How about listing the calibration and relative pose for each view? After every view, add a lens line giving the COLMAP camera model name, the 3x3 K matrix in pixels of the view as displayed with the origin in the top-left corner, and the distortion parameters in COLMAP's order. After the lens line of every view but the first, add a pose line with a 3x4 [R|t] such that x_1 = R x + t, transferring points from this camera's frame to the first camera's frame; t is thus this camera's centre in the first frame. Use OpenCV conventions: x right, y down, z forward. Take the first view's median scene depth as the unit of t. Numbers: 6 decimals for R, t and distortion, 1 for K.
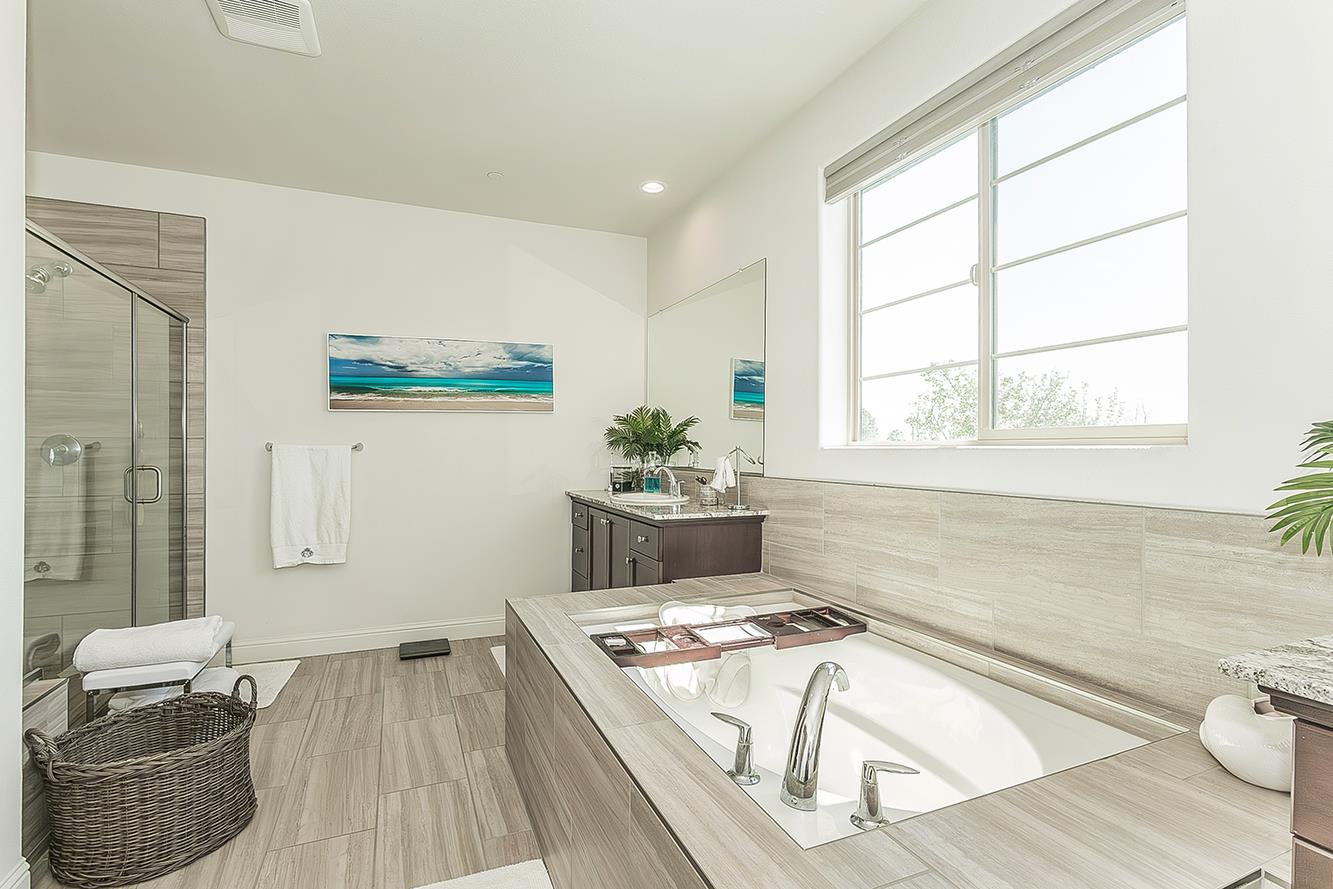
lens RADIAL K [[609.6, 0, 663.1], [0, 609.6, 447.6], [0, 0, 1]] dist [-0.001413, 0.000505]
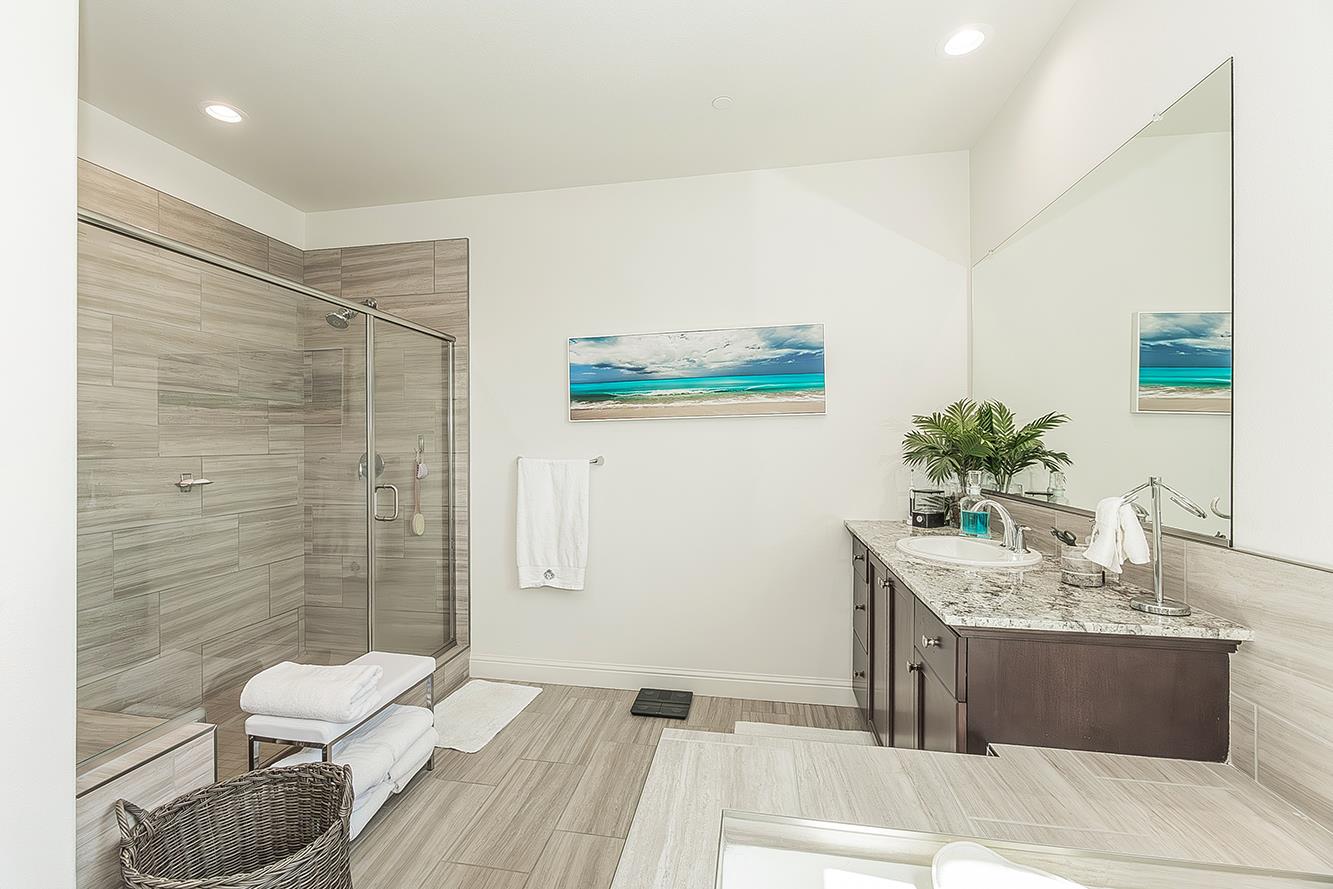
lens RADIAL K [[561.8, 0, 663.1], [0, 561.8, 443.5], [0, 0, 1]] dist [-0.002753, 0.000479]
pose [[0.833330, -0.006260, -0.552740, 0.038689], [0.007004, 0.999975, -0.000765, -0.025779], [0.552731, -0.003234, 0.833353, 0.365661]]
